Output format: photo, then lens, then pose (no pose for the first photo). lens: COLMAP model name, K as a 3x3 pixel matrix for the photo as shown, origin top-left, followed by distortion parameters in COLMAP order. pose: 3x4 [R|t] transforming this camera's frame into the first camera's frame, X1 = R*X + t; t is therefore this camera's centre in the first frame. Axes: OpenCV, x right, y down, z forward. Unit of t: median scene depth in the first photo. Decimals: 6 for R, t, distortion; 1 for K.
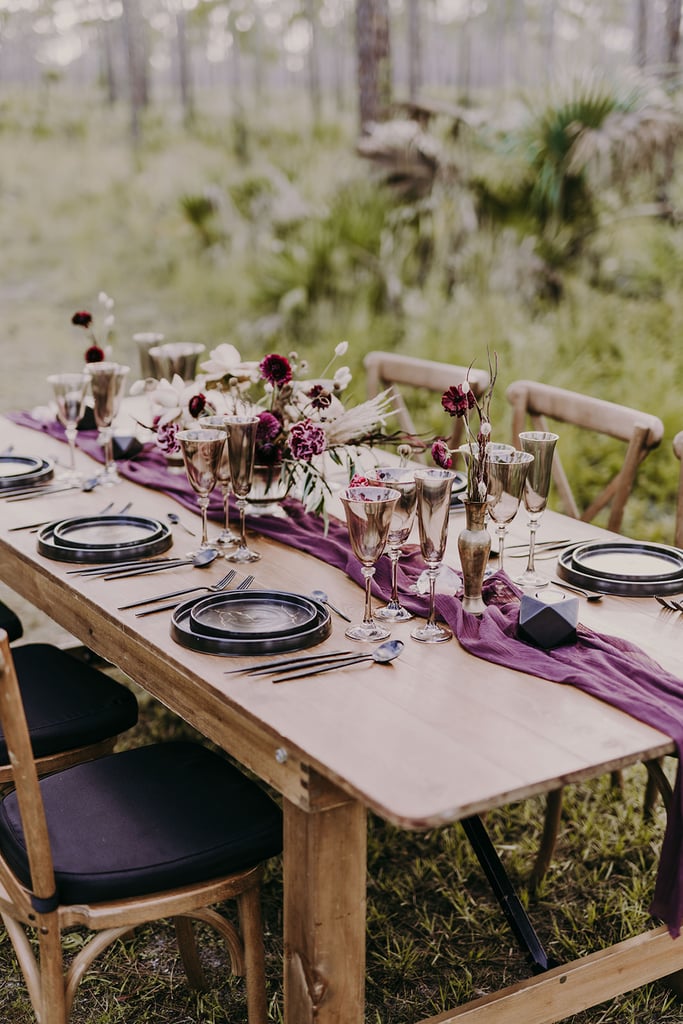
lens RADIAL K [[1505.9, 0, 341.5], [0, 1505.9, 512.0], [0, 0, 1]] dist [0.003557, 0.019928]
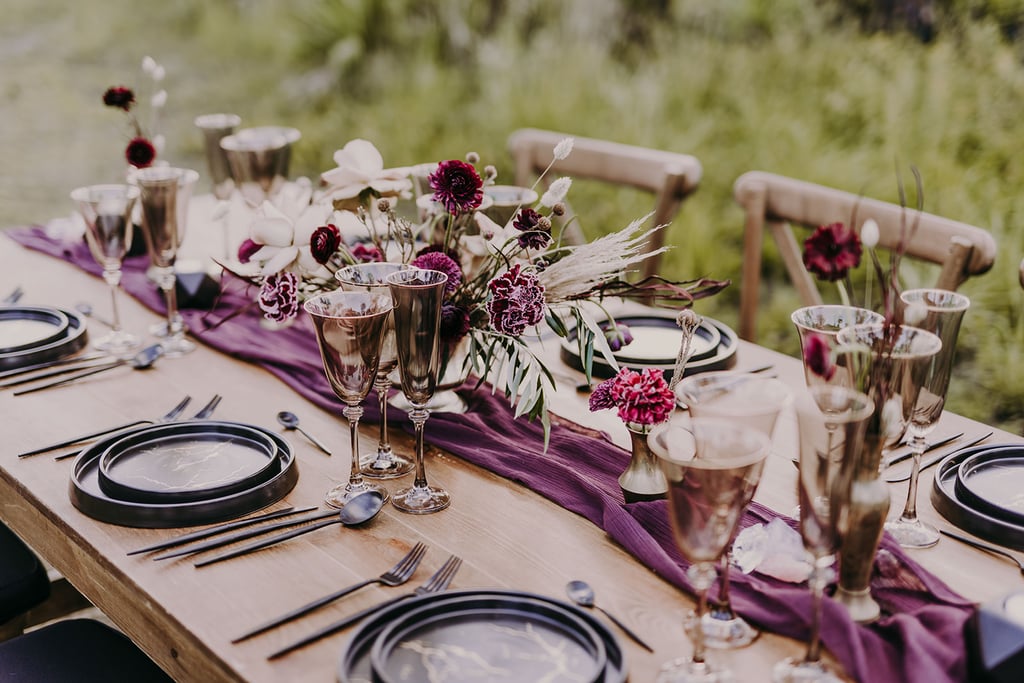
lens RADIAL K [[1505.9, 0, 512.0], [0, 1505.9, 341.5], [0, 0, 1]] dist [0.003557, 0.019928]
pose [[0.994701, -0.034637, 0.096799, -0.079690], [0.029304, 0.998002, 0.055981, -0.062169], [-0.098545, -0.052848, 0.993728, 0.371667]]
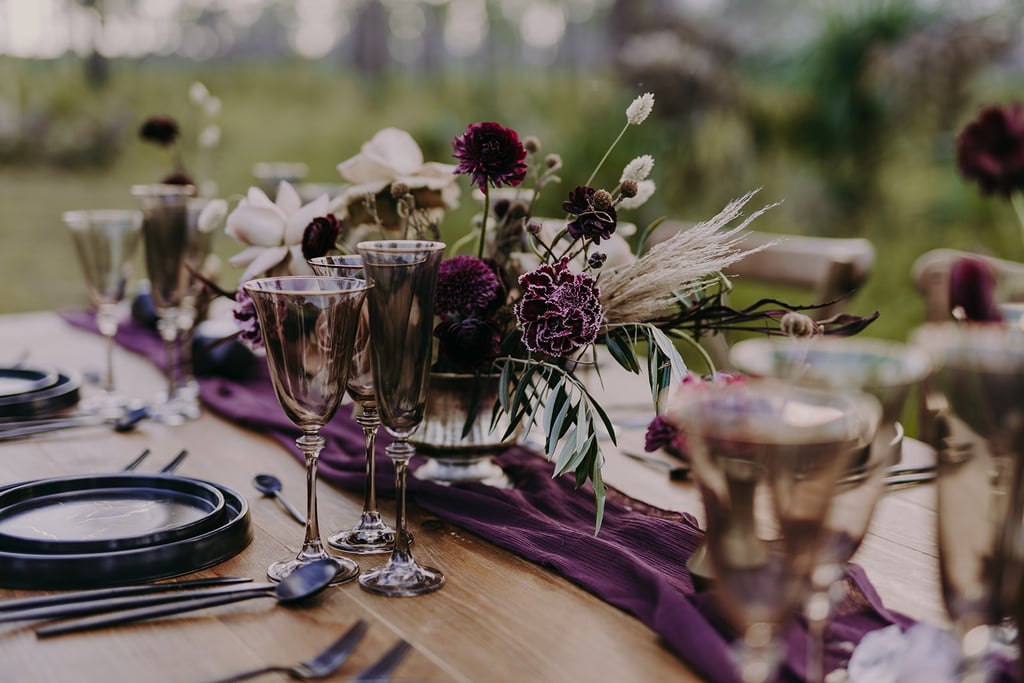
lens RADIAL K [[1505.9, 0, 512.0], [0, 1505.9, 341.5], [0, 0, 1]] dist [0.003557, 0.019928]
pose [[0.998794, 0.016722, -0.046155, -0.015381], [-0.021230, 0.994864, -0.098974, 0.004543], [0.044263, 0.099834, 0.994019, 0.541285]]
